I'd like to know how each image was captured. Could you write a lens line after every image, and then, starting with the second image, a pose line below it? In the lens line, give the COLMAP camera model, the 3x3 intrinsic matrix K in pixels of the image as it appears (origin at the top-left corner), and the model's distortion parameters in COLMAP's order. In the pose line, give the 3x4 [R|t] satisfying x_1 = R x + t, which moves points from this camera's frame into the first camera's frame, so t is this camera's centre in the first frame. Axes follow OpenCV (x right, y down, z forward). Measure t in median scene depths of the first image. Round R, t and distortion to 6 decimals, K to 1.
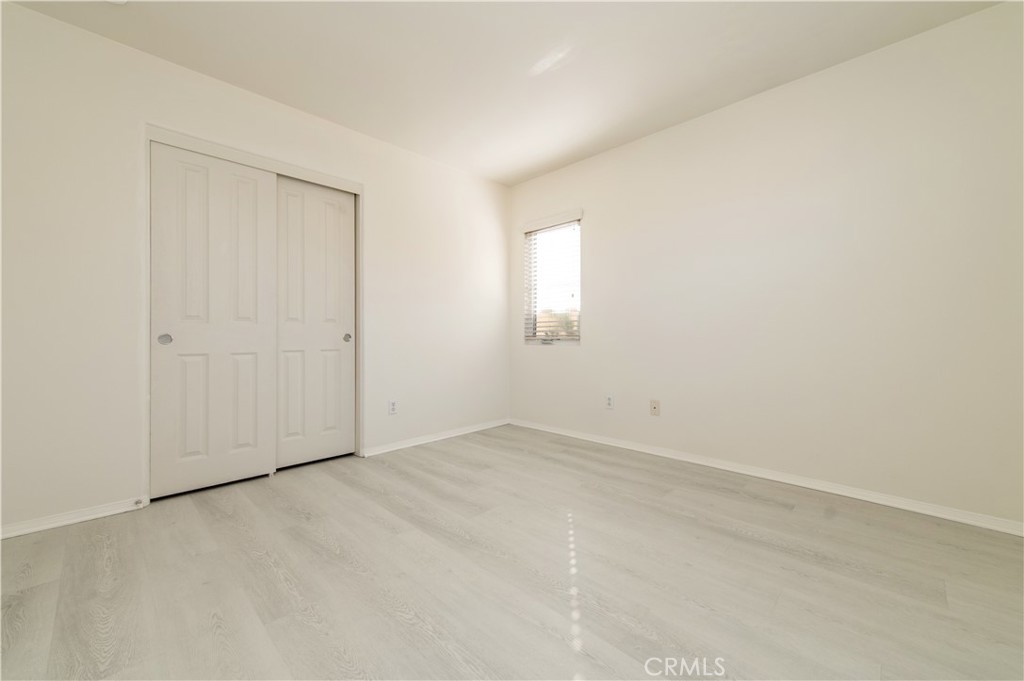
lens RADIAL K [[402.4, 0, 512.3], [0, 402.4, 336.2], [0, 0, 1]] dist [0.003111, 0.000242]
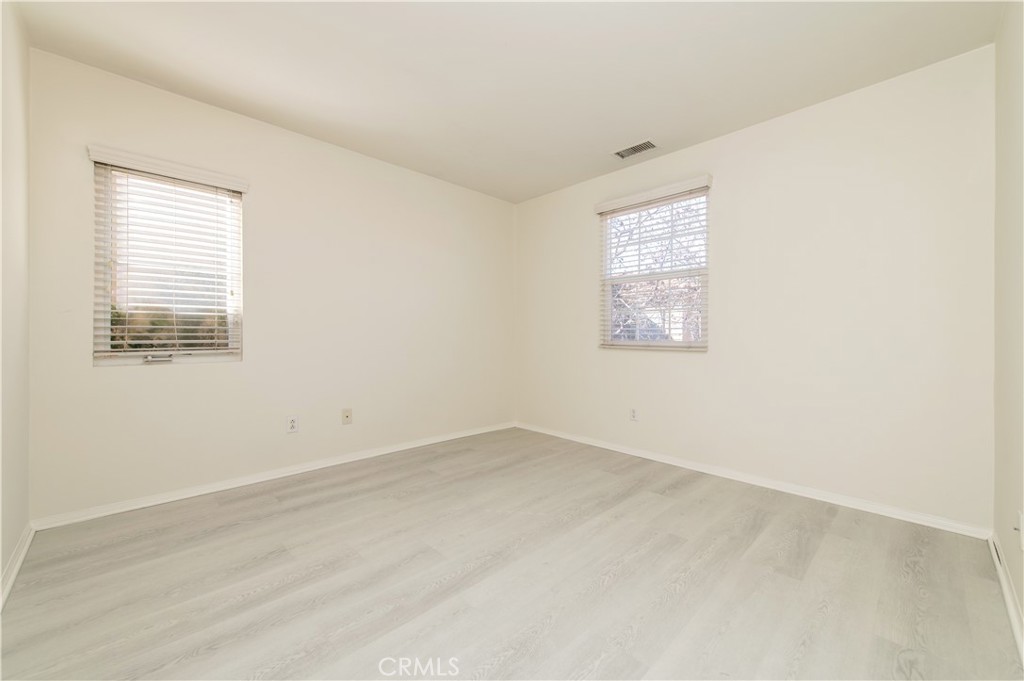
lens RADIAL K [[402.4, 0, 512.3], [0, 402.4, 336.2], [0, 0, 1]] dist [0.003111, 0.000242]
pose [[0.018774, 0.005243, 0.999810, -0.696191], [0.006245, 0.999966, -0.005361, -0.019694], [-0.999804, 0.006344, 0.018741, 0.589386]]
